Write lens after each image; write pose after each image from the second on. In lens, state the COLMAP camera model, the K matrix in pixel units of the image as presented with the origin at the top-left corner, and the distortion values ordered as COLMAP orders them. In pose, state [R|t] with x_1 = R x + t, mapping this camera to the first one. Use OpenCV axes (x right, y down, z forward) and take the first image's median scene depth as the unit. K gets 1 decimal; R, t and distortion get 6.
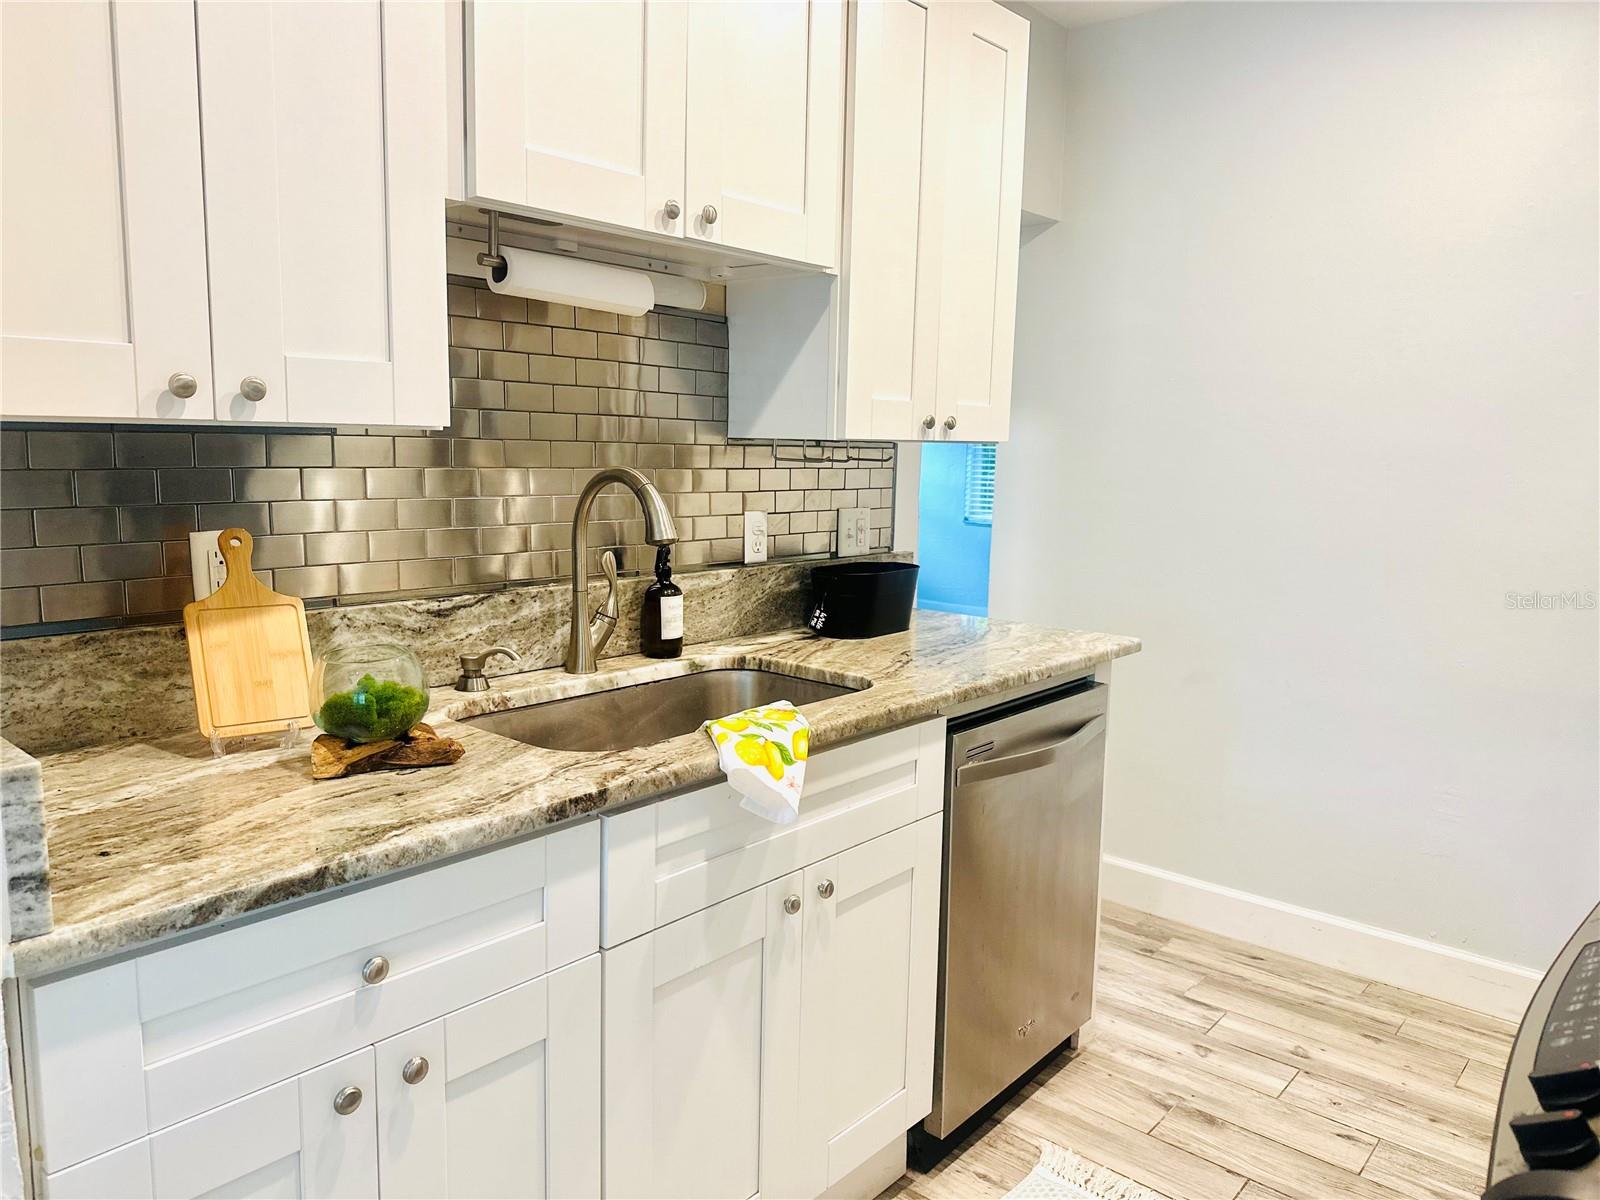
lens RADIAL K [[1118.3, 0, 816.4], [0, 1118.3, 570.6], [0, 0, 1]] dist [0.038500, -0.049022]
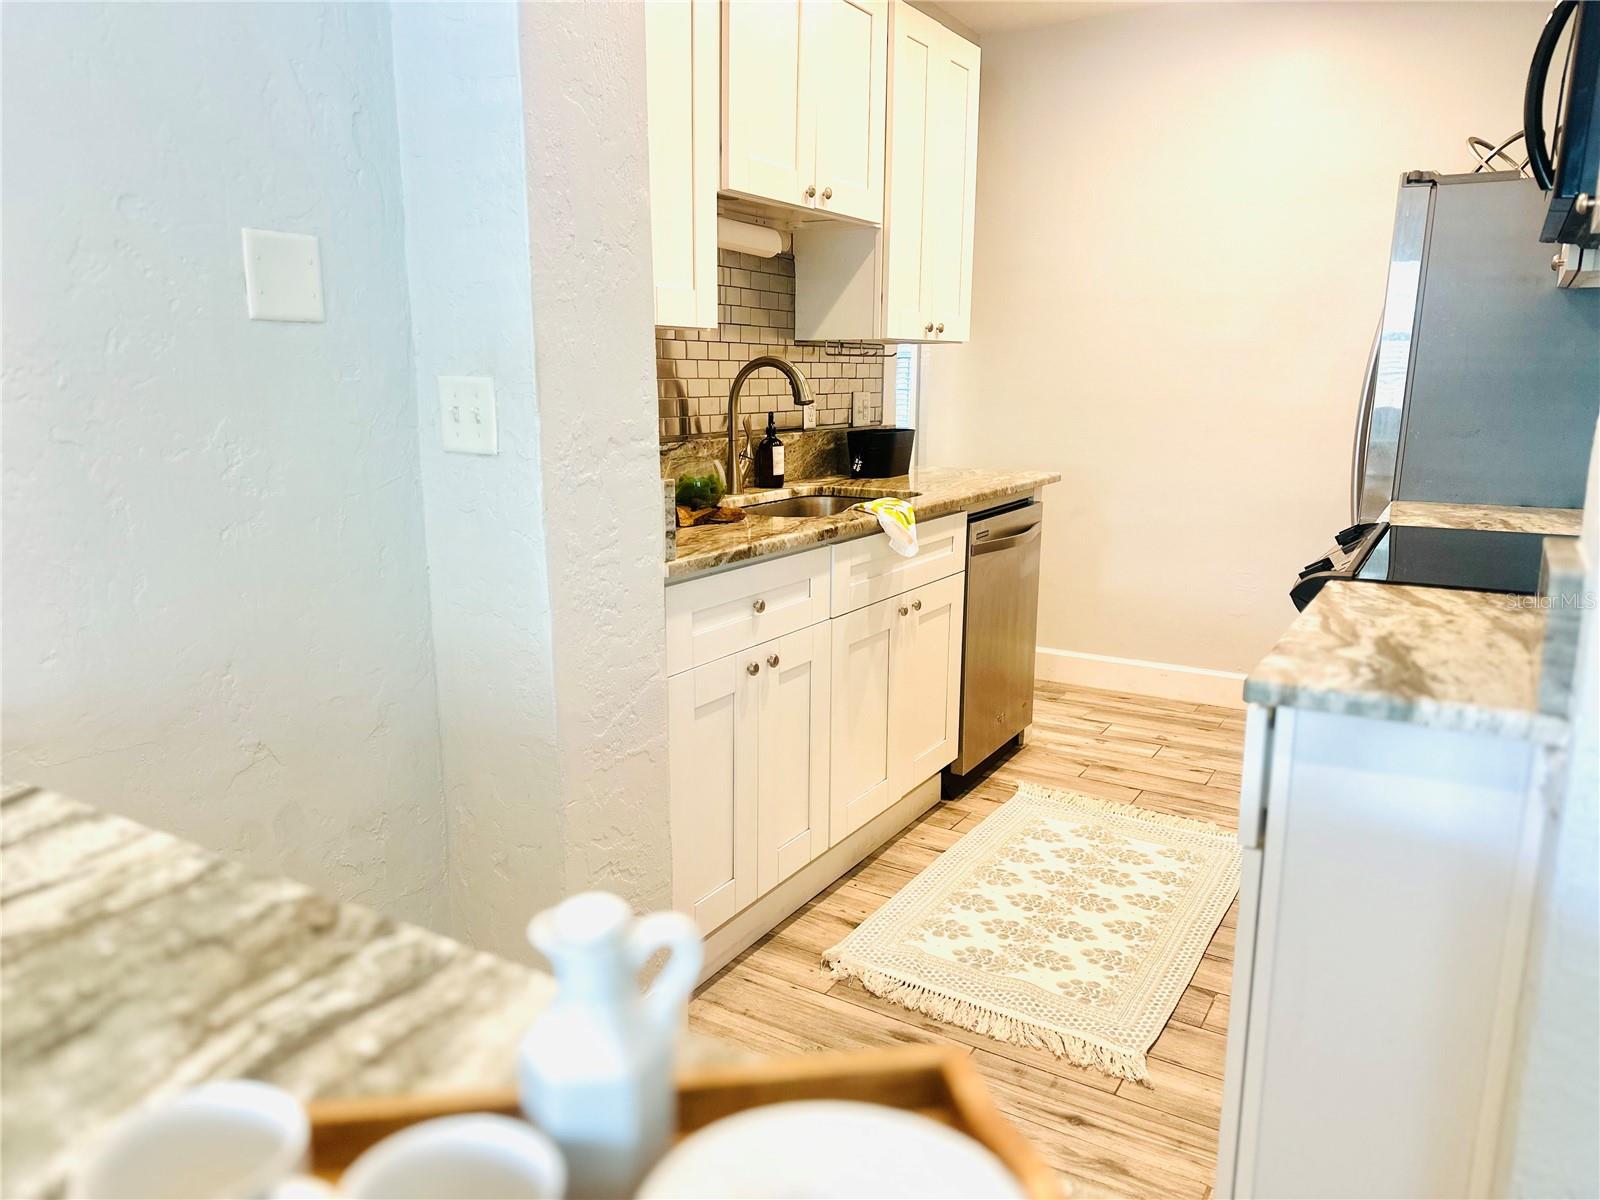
lens RADIAL K [[1118.3, 0, 772.3], [0, 1118.3, 603.9], [0, 0, 1]] dist [0.038500, -0.049022]
pose [[0.990252, -0.048884, 0.130428, -0.337488], [0.036762, 0.994914, 0.093776, 0.090698], [-0.134348, -0.088067, 0.987013, -0.503654]]
